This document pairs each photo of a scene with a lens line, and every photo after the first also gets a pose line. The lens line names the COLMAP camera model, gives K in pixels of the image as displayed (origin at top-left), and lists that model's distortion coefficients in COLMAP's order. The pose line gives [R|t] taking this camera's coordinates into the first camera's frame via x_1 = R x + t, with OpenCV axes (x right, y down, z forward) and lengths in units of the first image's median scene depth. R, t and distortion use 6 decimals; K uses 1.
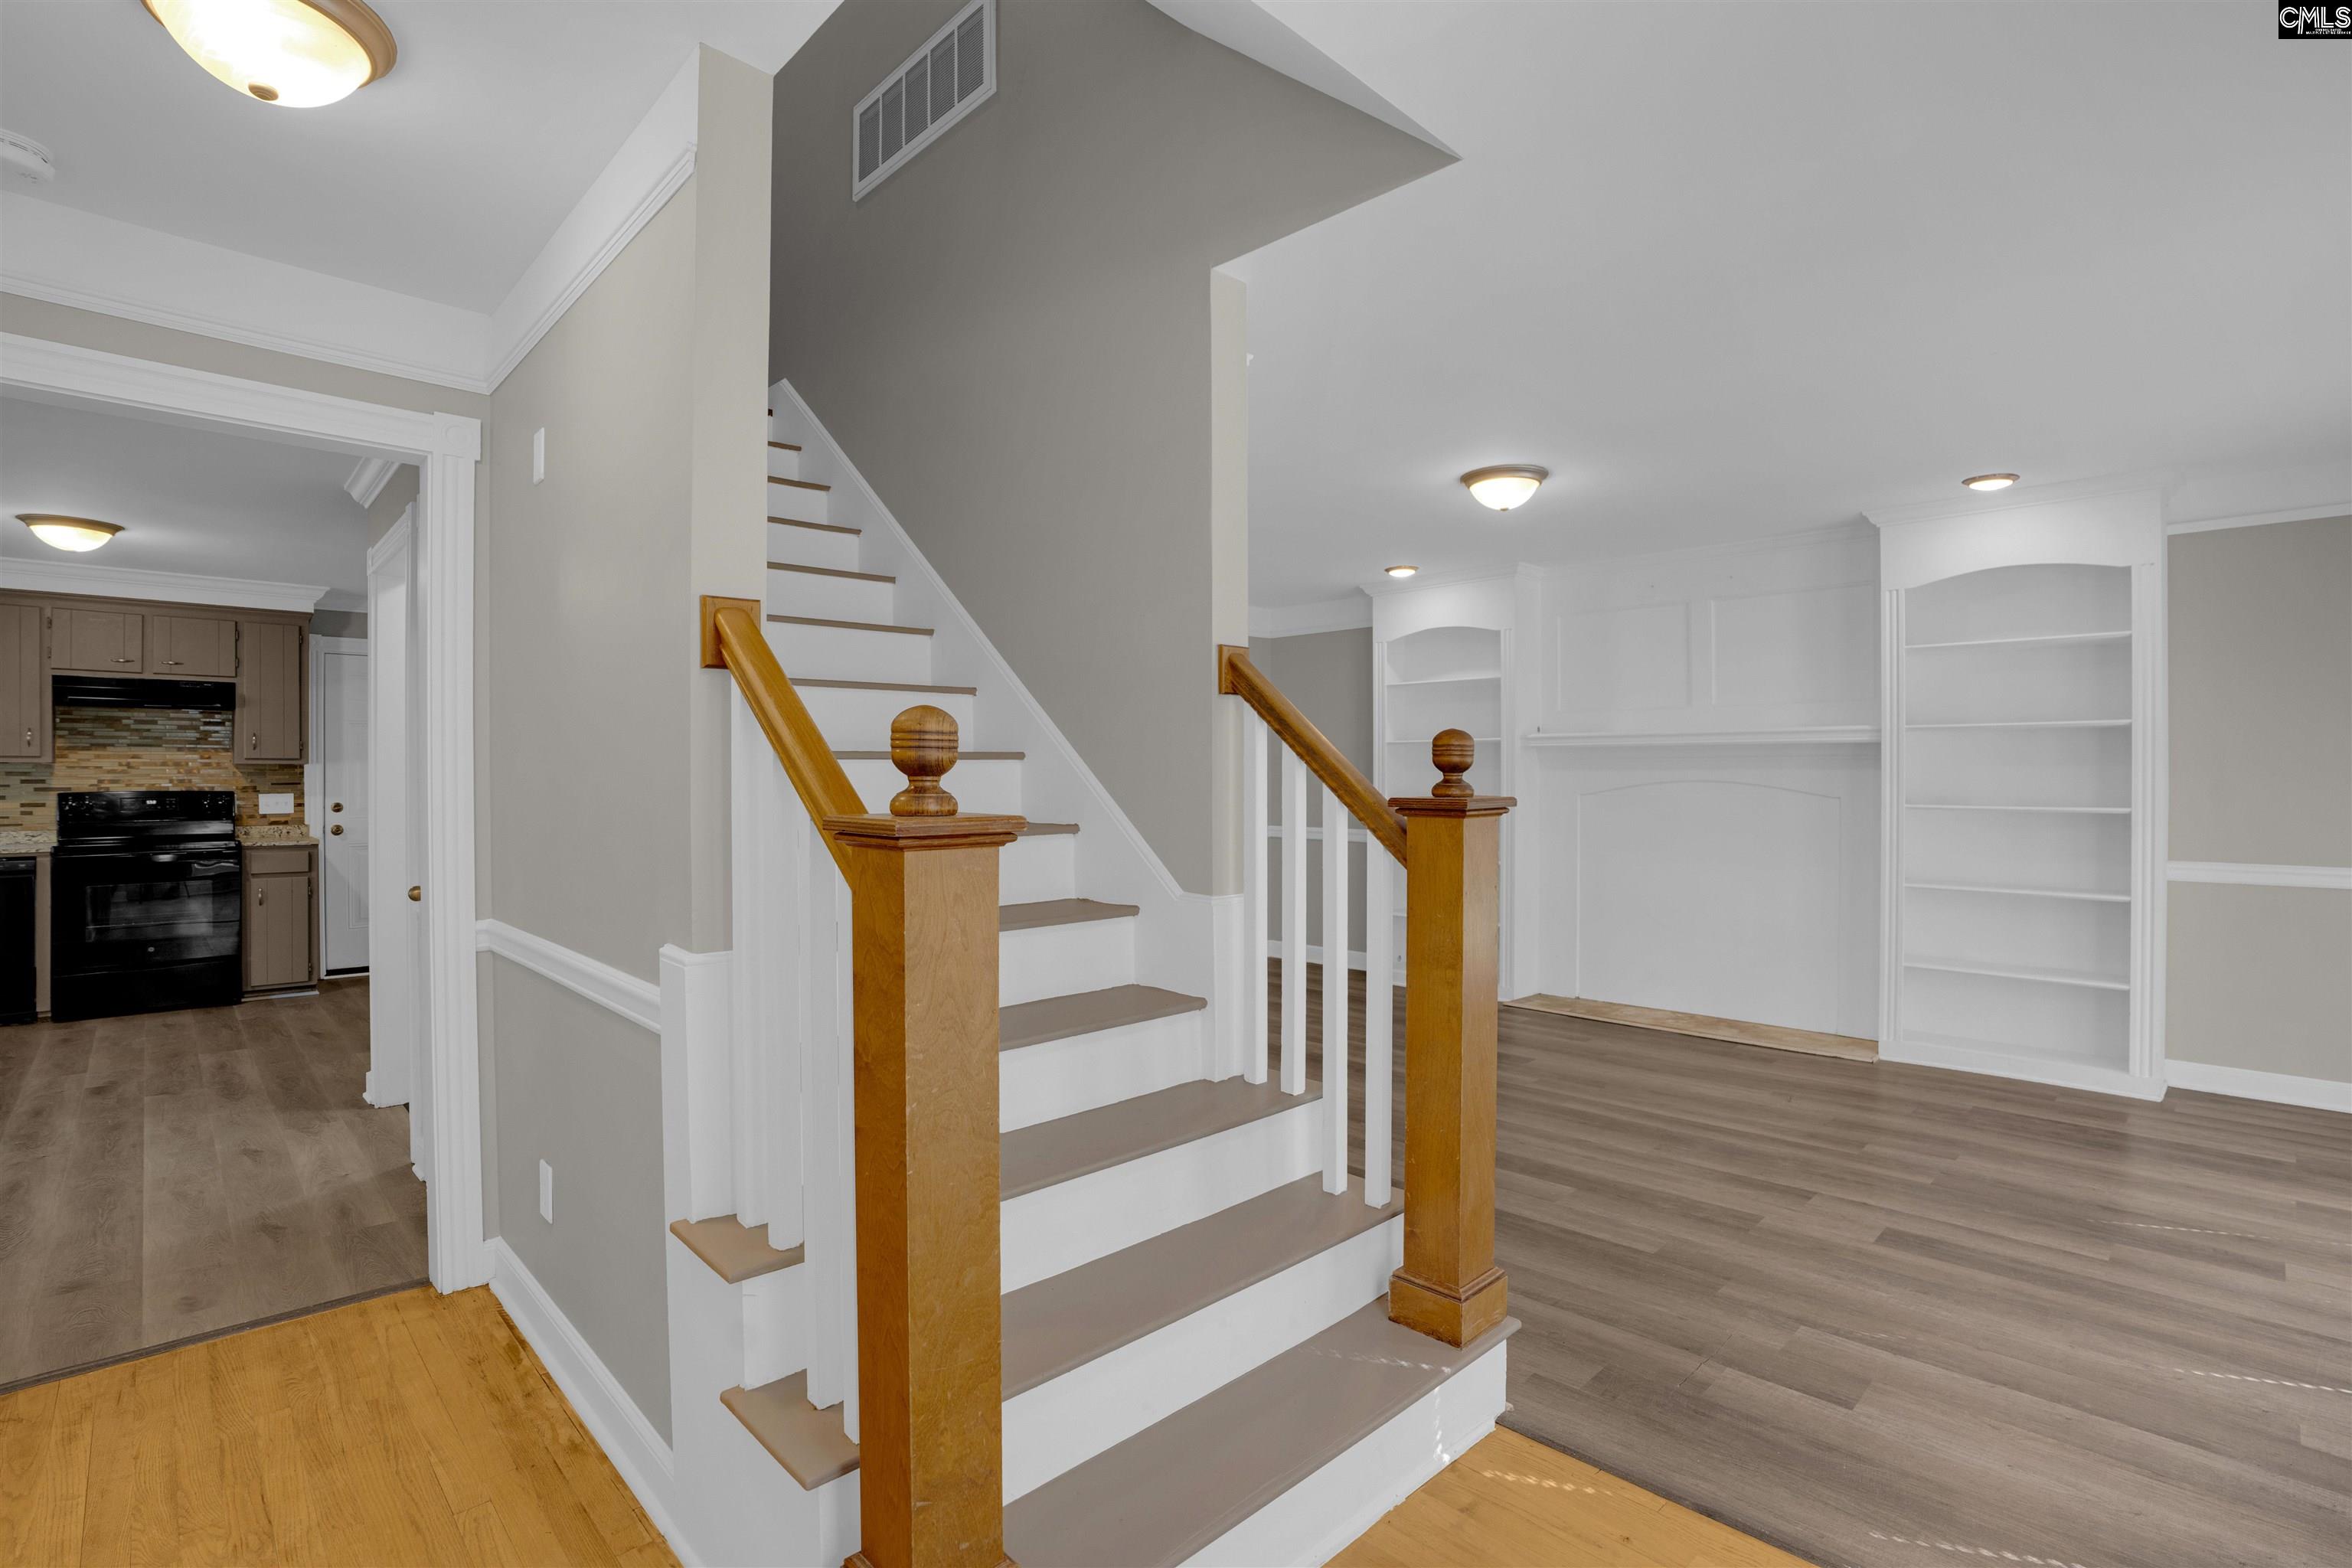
lens RADIAL K [[1093.2, 0, 1187.2], [0, 1093.2, 781.0], [0, 0, 1]] dist [-0.051063, 0.012742]
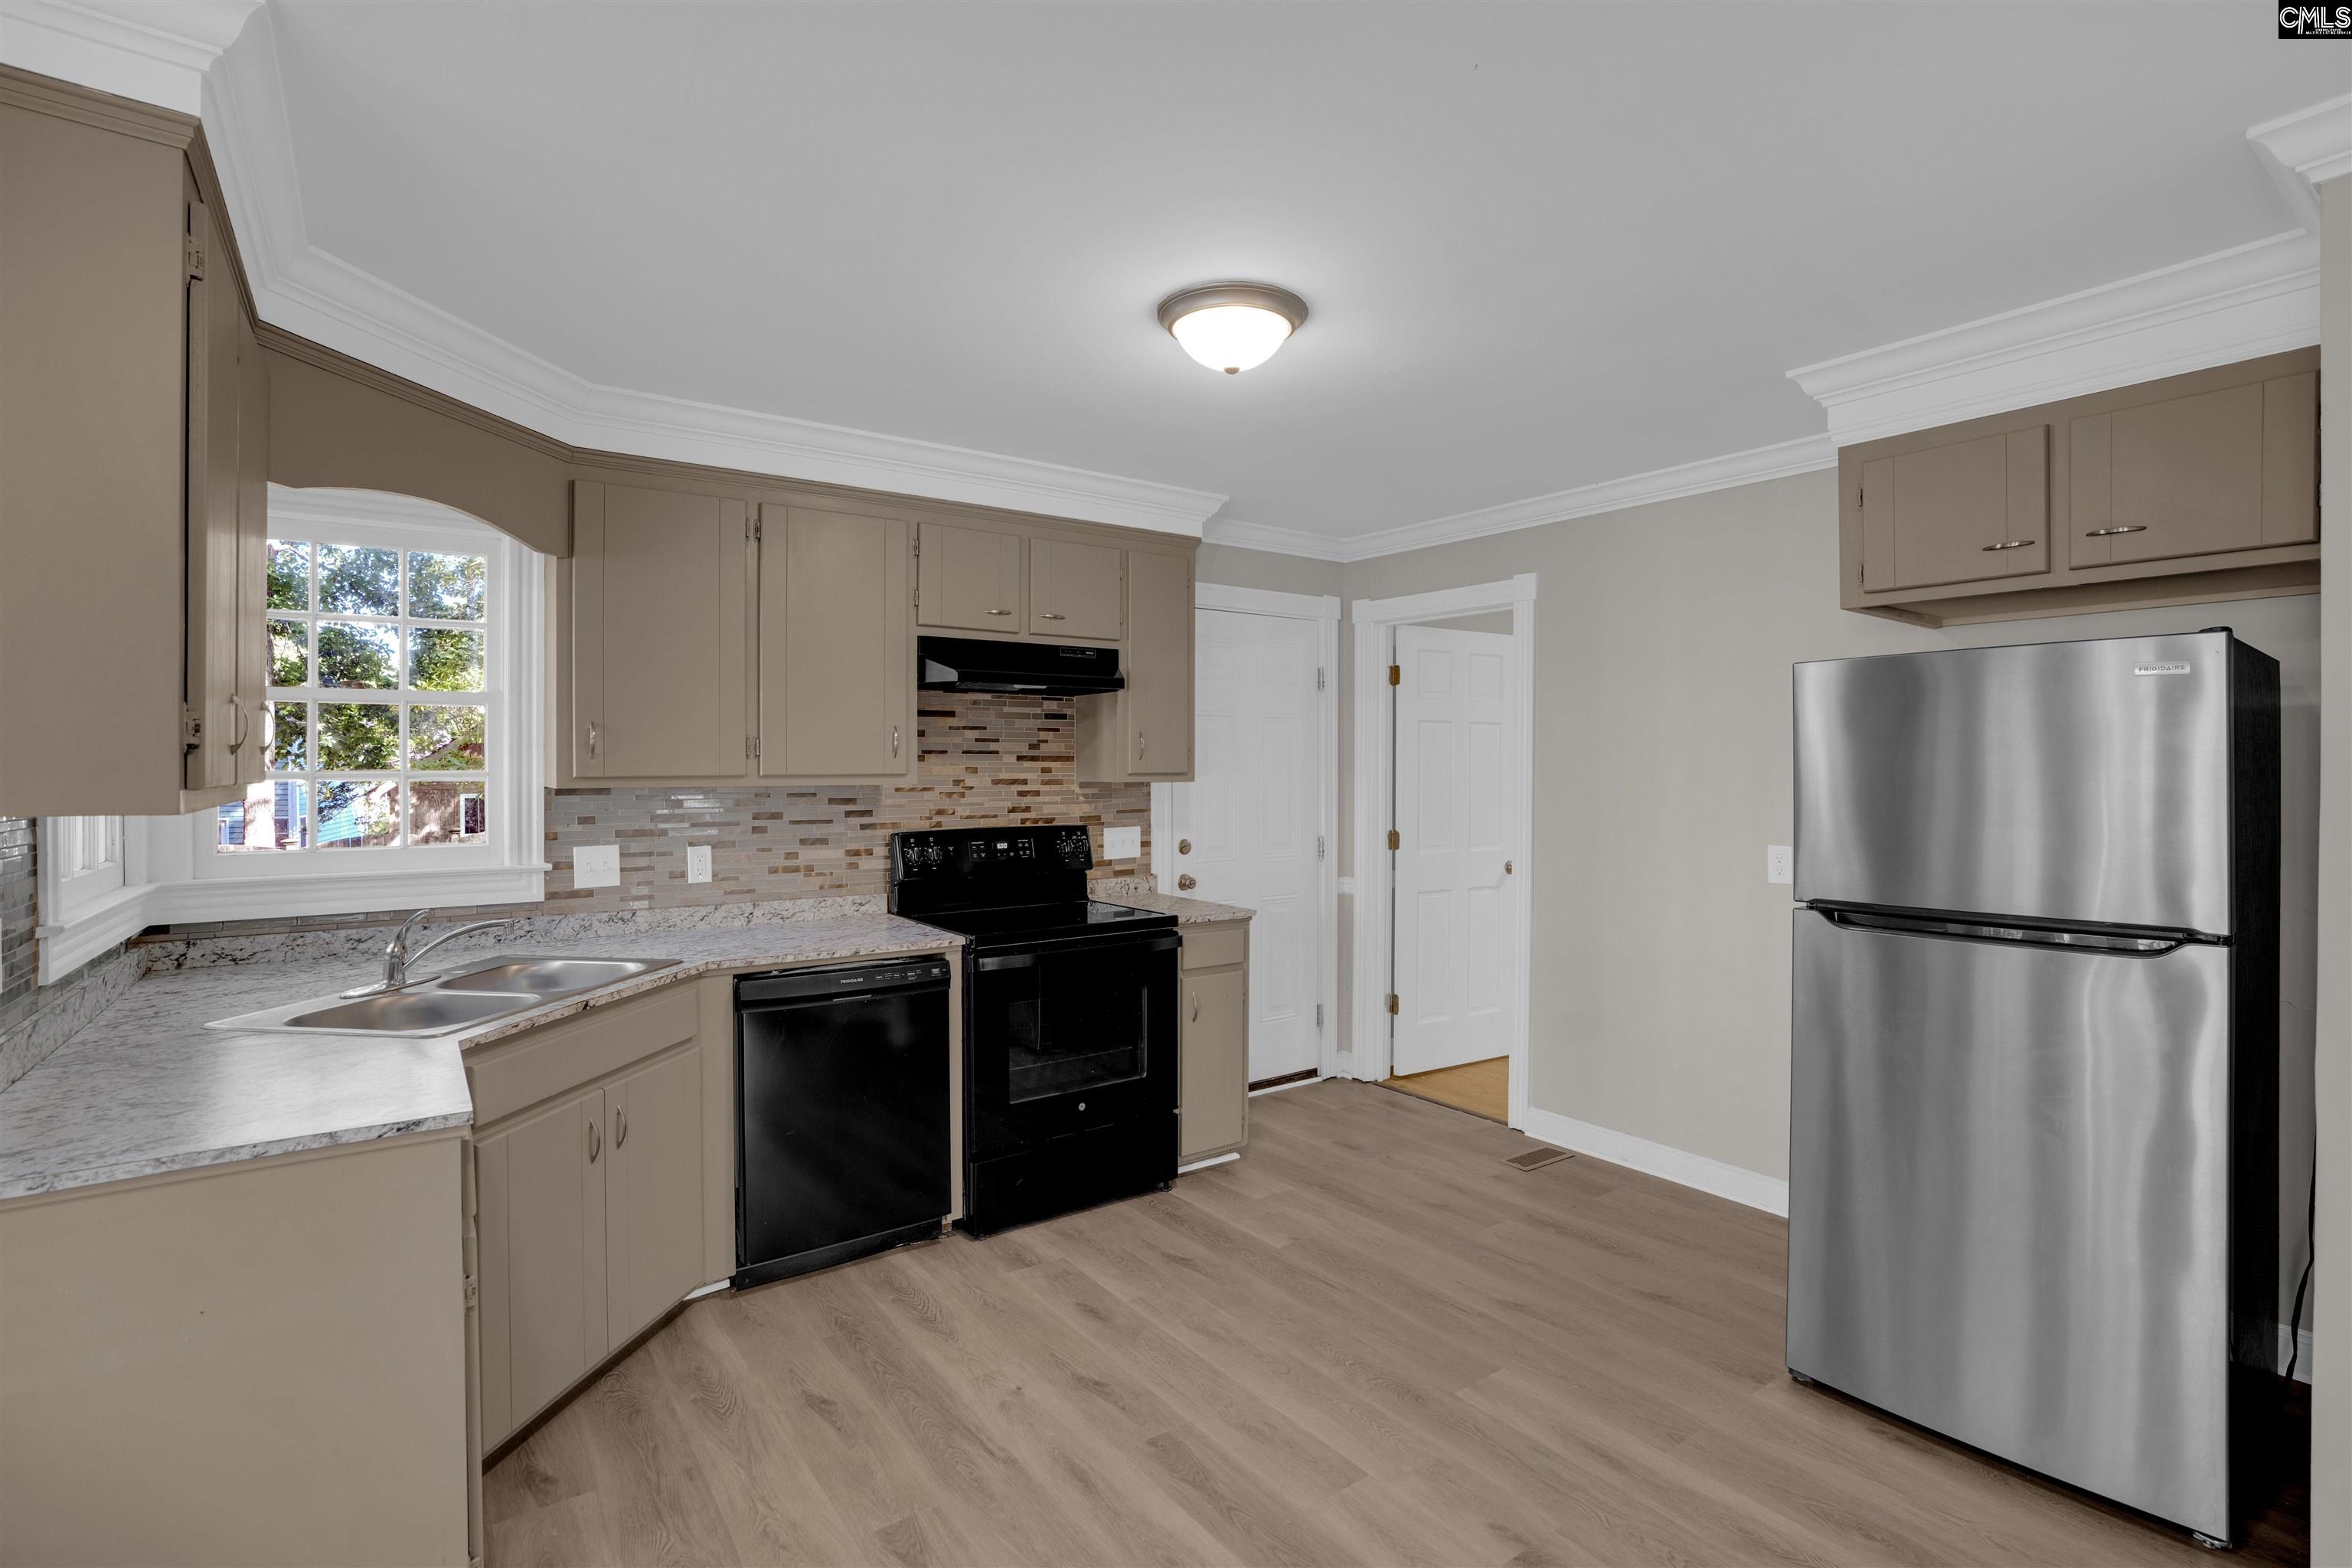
lens RADIAL K [[1093.2, 0, 1185.2], [0, 1093.2, 765.7], [0, 0, 1]] dist [-0.051063, 0.012742]
pose [[0.988229, 0.002568, -0.152959, -0.759369], [-0.003209, 0.999987, -0.003944, -0.023794], [0.152947, 0.004388, 0.988225, 0.371472]]
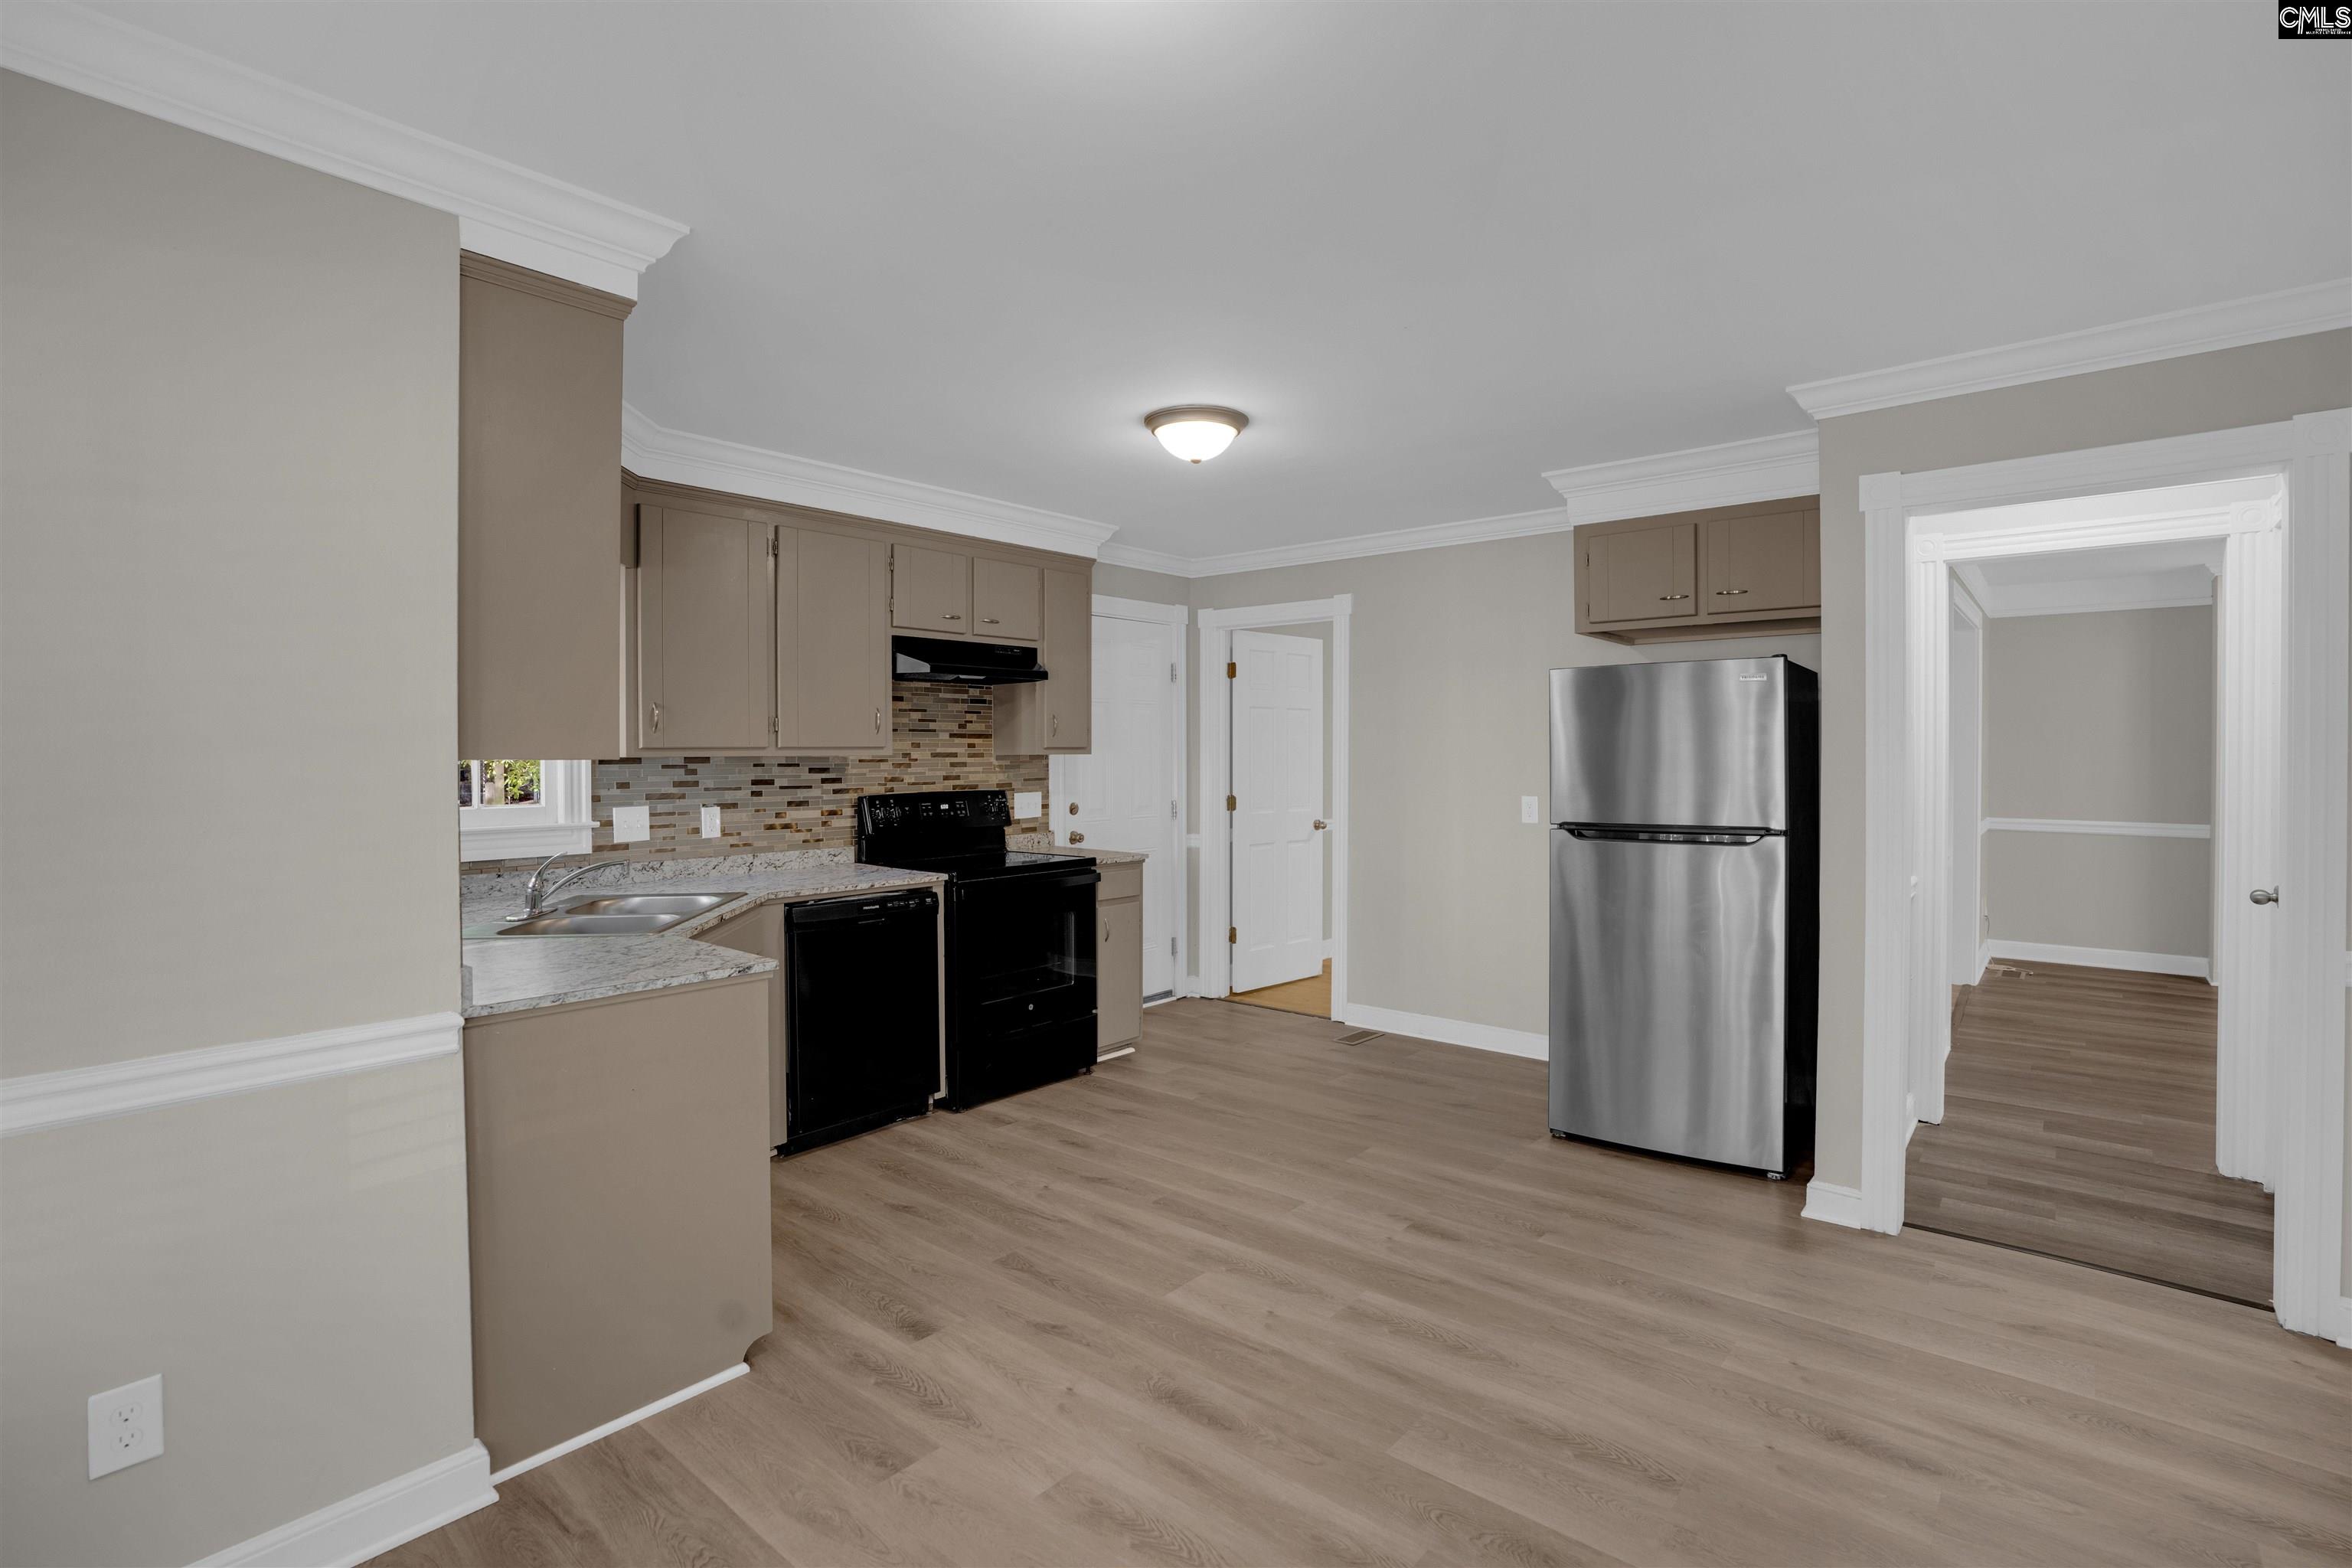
lens RADIAL K [[1093.2, 0, 1171.4], [0, 1093.2, 753.5], [0, 0, 1]] dist [-0.051063, 0.012742]
pose [[0.997467, -0.001555, 0.071119, -0.854561], [0.001926, 0.999985, -0.005145, -0.013007], [-0.071110, 0.005269, 0.997455, 0.200789]]
